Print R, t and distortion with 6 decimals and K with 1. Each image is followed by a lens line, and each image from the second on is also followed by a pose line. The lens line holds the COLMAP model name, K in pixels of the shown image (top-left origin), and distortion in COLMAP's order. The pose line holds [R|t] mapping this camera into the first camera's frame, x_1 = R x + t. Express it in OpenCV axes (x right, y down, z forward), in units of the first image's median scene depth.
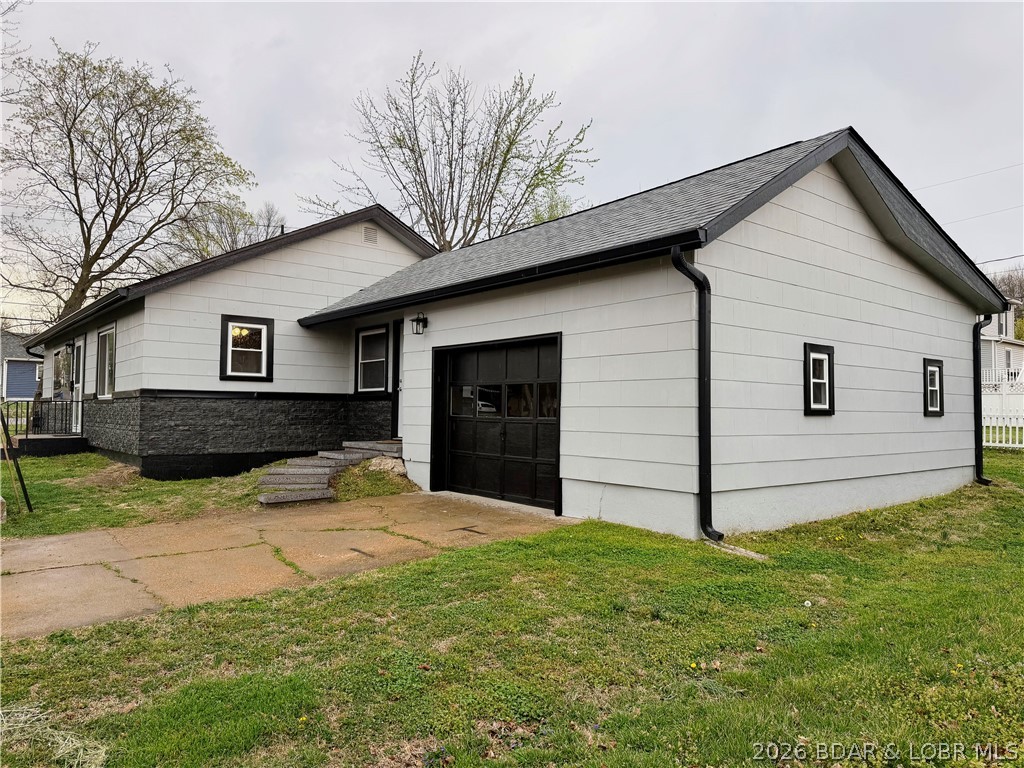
lens RADIAL K [[723.4, 0, 518.6], [0, 723.4, 389.4], [0, 0, 1]] dist [0.011879, 0.003928]
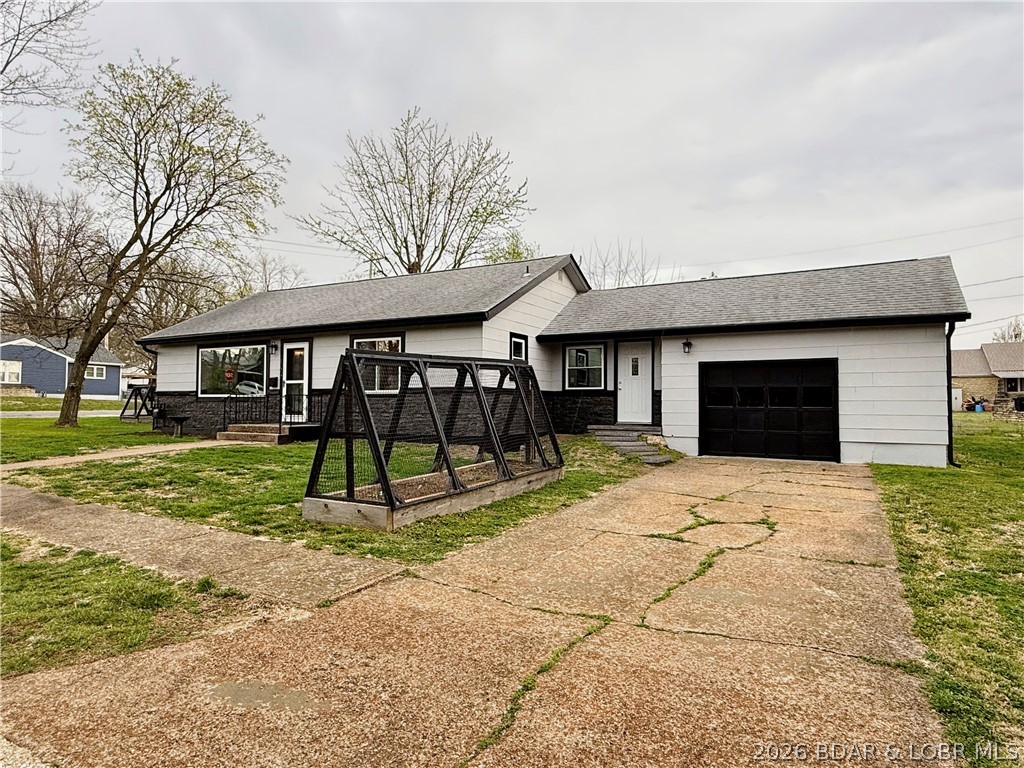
lens RADIAL K [[638.2, 0, 509.6], [0, 638.2, 379.7], [0, 0, 1]] dist [0.003125, 0.001877]
pose [[0.931608, 0.015134, 0.363150, -0.942102], [-0.011035, 0.999850, -0.013357, 0.001777], [-0.363298, 0.008436, 0.931635, -0.112923]]
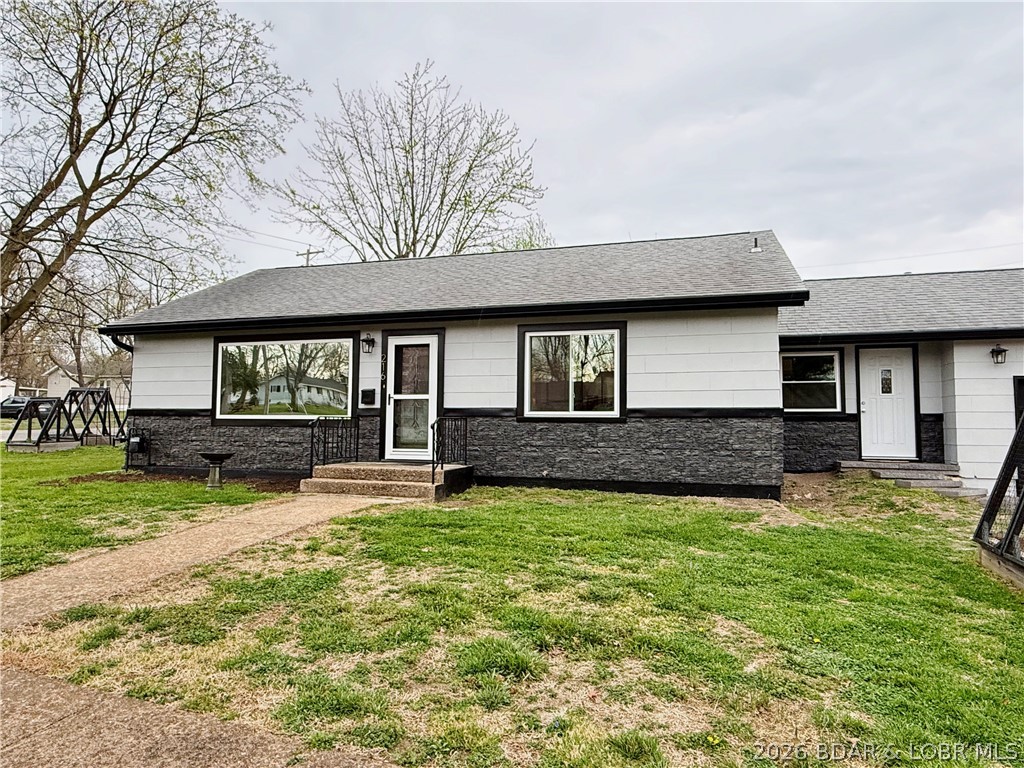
lens RADIAL K [[638.2, 0, 513.2], [0, 638.2, 378.4], [0, 0, 1]] dist [0.003125, 0.001877]
pose [[0.836206, 0.040346, 0.546929, -1.258677], [-0.019515, 0.998848, -0.043848, 0.004018], [-0.548068, 0.025993, 0.836030, 0.568511]]
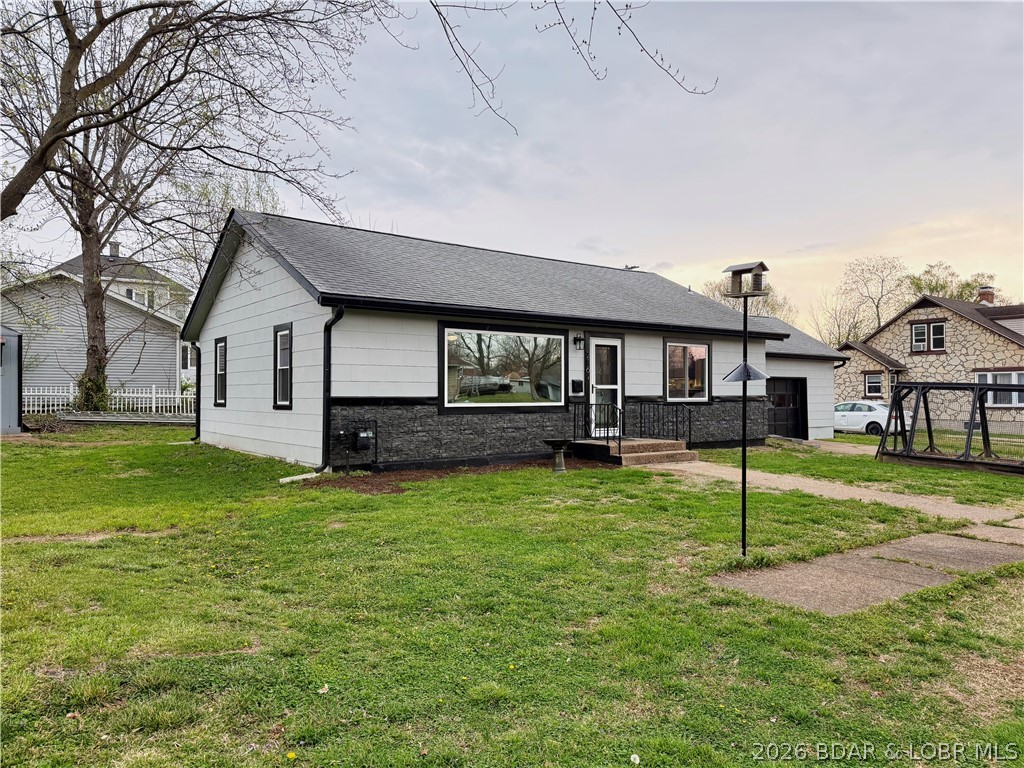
lens RADIAL K [[723.4, 0, 511.7], [0, 723.4, 392.1], [0, 0, 1]] dist [0.011879, 0.003928]
pose [[0.052560, 0.022865, 0.998356, -2.214144], [-0.009553, 0.999704, -0.022393, 0.034117], [-0.998572, -0.008361, 0.052763, 1.543237]]
